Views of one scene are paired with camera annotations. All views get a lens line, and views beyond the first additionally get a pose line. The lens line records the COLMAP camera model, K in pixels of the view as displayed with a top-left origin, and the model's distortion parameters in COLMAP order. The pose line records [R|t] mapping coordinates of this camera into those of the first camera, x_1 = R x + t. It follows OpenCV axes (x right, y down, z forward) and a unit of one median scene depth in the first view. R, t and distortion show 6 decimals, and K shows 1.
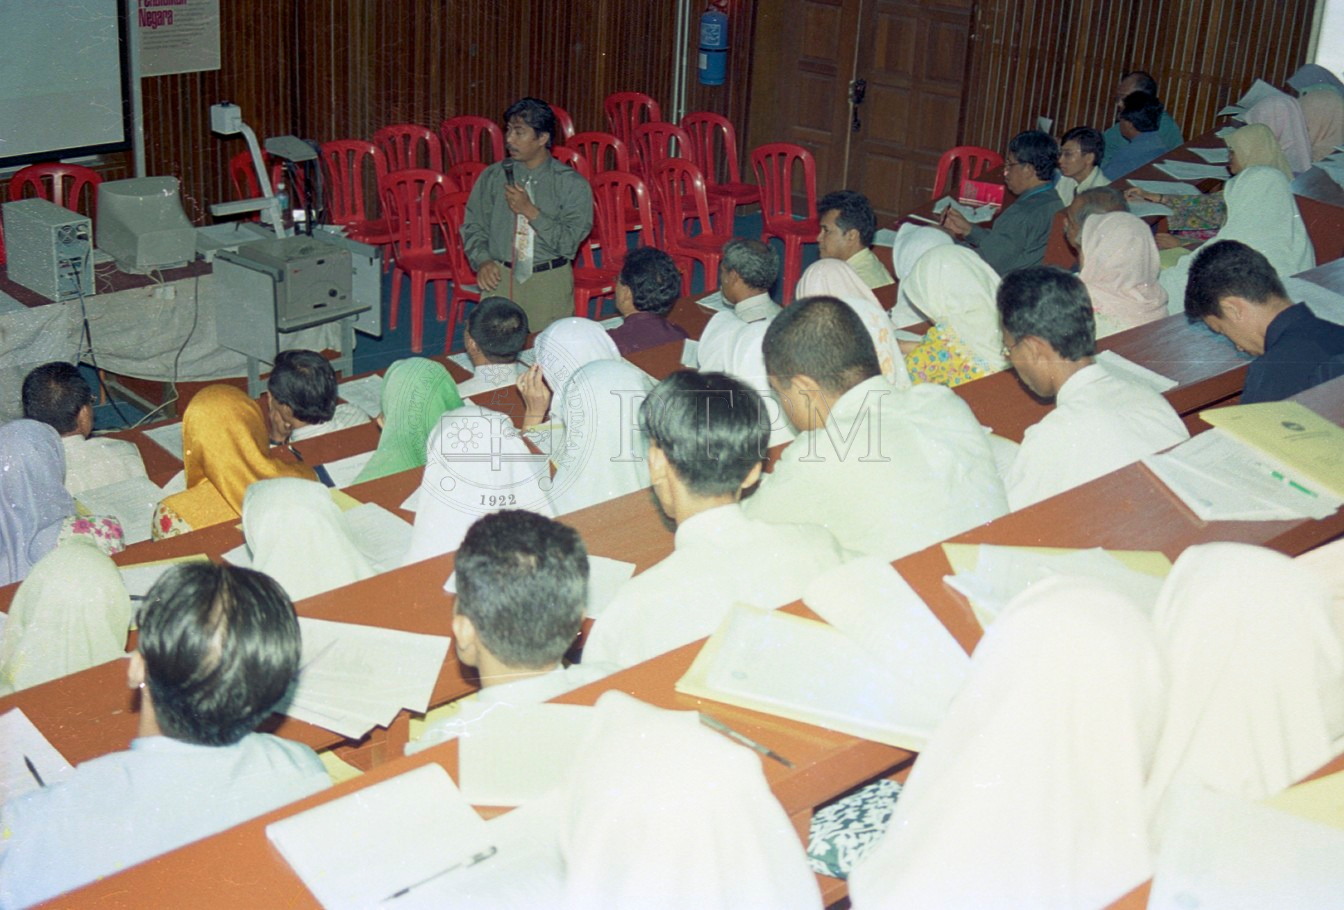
lens RADIAL K [[1940.0, 0, 672.0], [0, 1940.0, 455.0], [0, 0, 1]] dist [-0.035193, -0.013605]
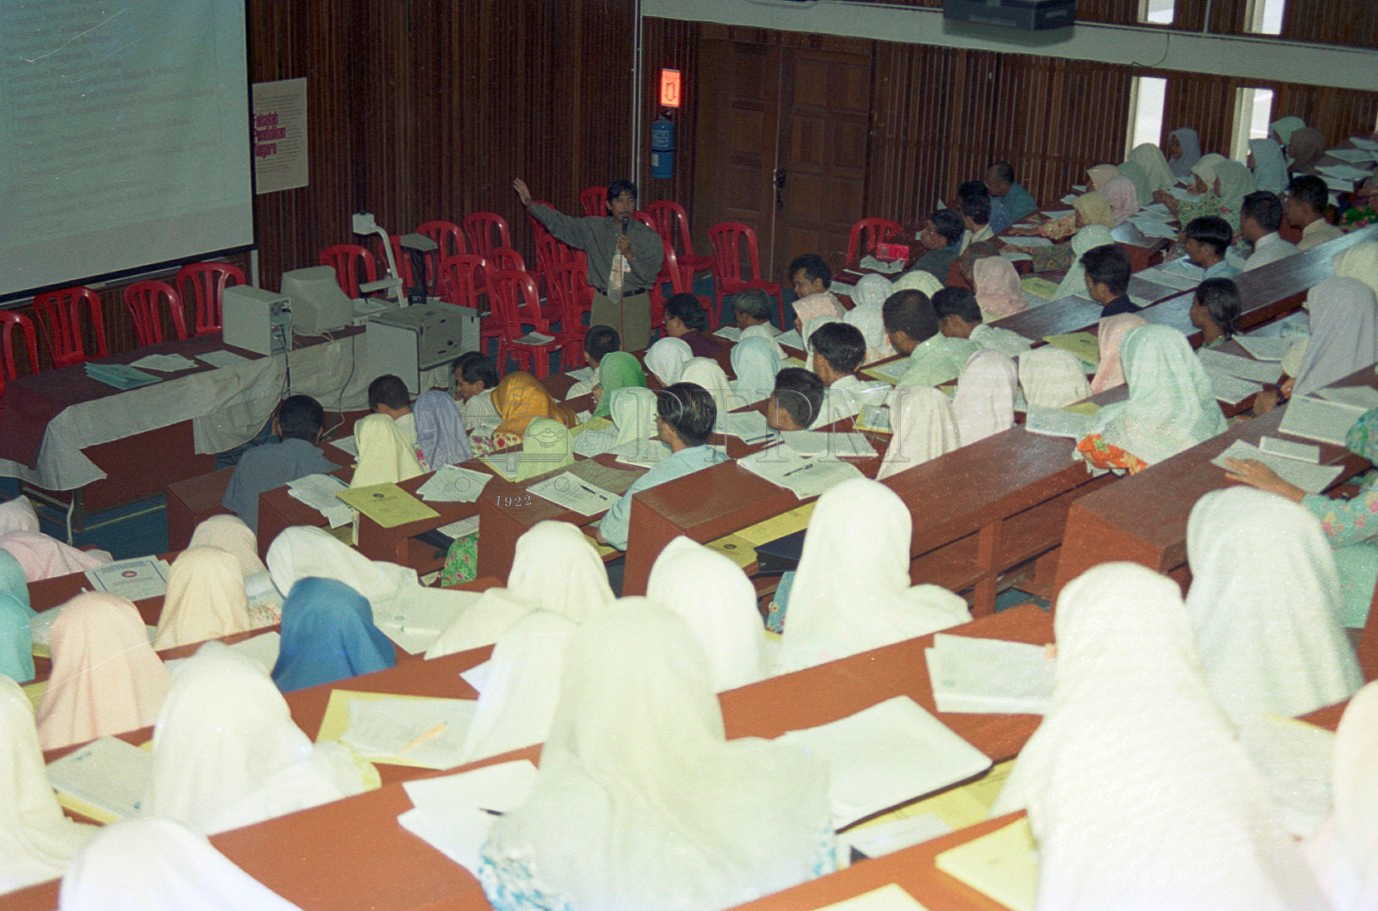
lens RADIAL K [[2242.9, 0, 689.0], [0, 2242.9, 455.5], [0, 0, 1]] dist [-0.014365, -0.051025]
pose [[0.994191, -0.055653, 0.092122, -0.131638], [0.060676, 0.996768, -0.052650, 0.078847], [-0.088894, 0.057934, 0.994355, -0.527542]]
